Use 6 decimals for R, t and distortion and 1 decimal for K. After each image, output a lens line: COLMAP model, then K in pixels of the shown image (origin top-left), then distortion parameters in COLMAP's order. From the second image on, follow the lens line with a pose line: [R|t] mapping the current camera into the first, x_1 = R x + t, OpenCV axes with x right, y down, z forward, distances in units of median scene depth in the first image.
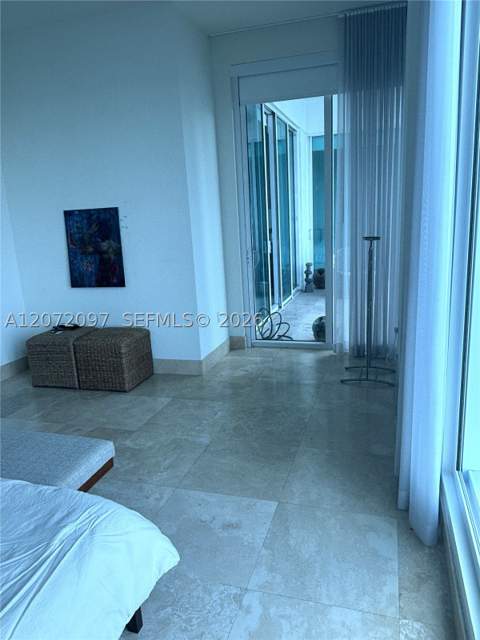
lens RADIAL K [[462.1, 0, 246.1], [0, 462.1, 322.2], [0, 0, 1]] dist [0.047921, -0.013565]
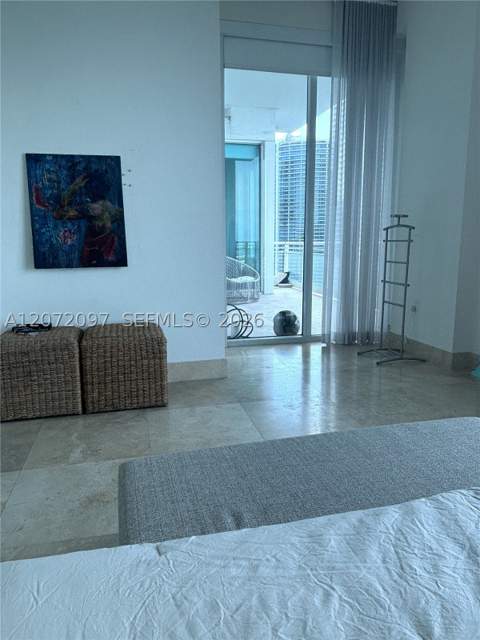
lens RADIAL K [[462.1, 0, 239.0], [0, 462.1, 316.3], [0, 0, 1]] dist [0.047921, -0.013565]
pose [[0.863912, -0.041261, 0.501950, -0.479328], [0.082140, 0.994837, -0.059596, 0.060332], [-0.496899, 0.092716, 0.862841, 0.291144]]
